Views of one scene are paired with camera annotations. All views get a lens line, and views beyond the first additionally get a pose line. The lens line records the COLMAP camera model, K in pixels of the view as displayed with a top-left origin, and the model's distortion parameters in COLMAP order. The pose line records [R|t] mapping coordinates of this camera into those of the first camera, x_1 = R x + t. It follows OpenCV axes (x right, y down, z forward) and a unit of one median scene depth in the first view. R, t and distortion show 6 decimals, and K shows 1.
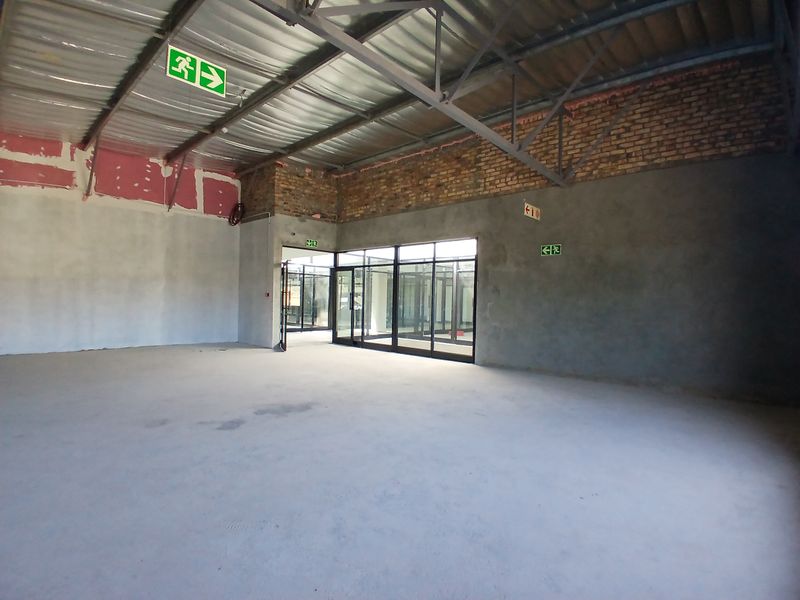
lens RADIAL K [[399.9, 0, 392.5], [0, 399.9, 300.9], [0, 0, 1]] dist [-0.000227, -0.042237]
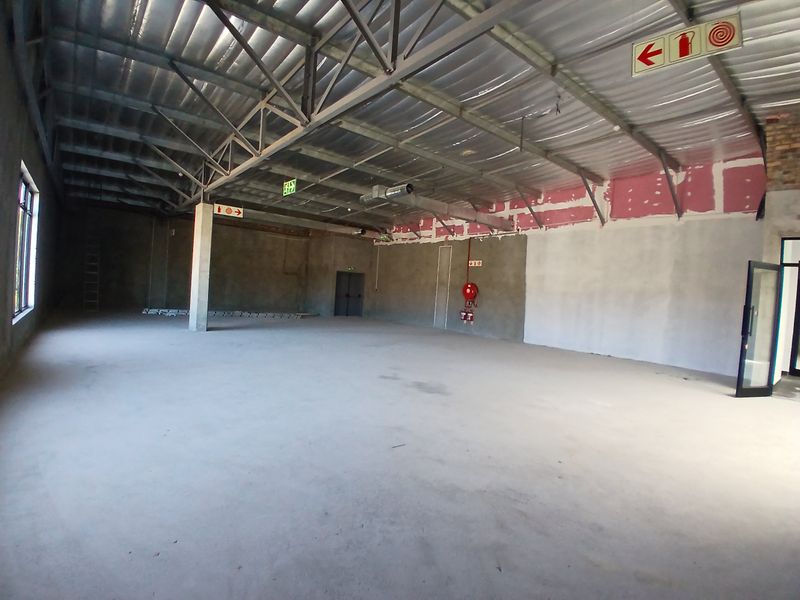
lens RADIAL K [[399.9, 0, 392.5], [0, 399.9, 300.9], [0, 0, 1]] dist [-0.000227, -0.042237]
pose [[-0.146111, -0.008723, -0.989230, 0.456004], [-0.077182, 0.997014, 0.002608, 0.009874], [0.986253, 0.076732, -0.146348, 0.519346]]
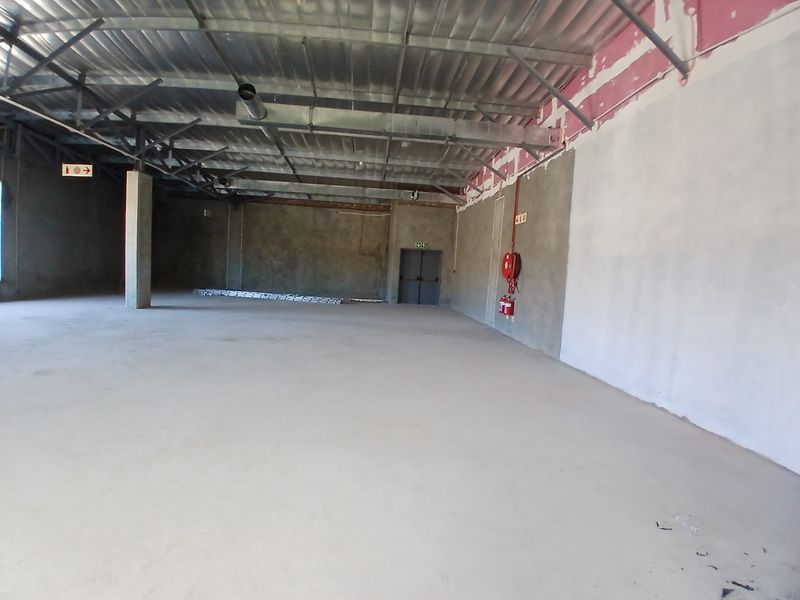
lens RADIAL K [[399.9, 0, 392.5], [0, 399.9, 300.9], [0, 0, 1]] dist [-0.000227, -0.042237]
pose [[-0.678864, -0.004094, -0.734253, -0.202457], [-0.079651, 0.994494, 0.068097, -0.005885], [0.729931, 0.104713, -0.675452, 0.988957]]
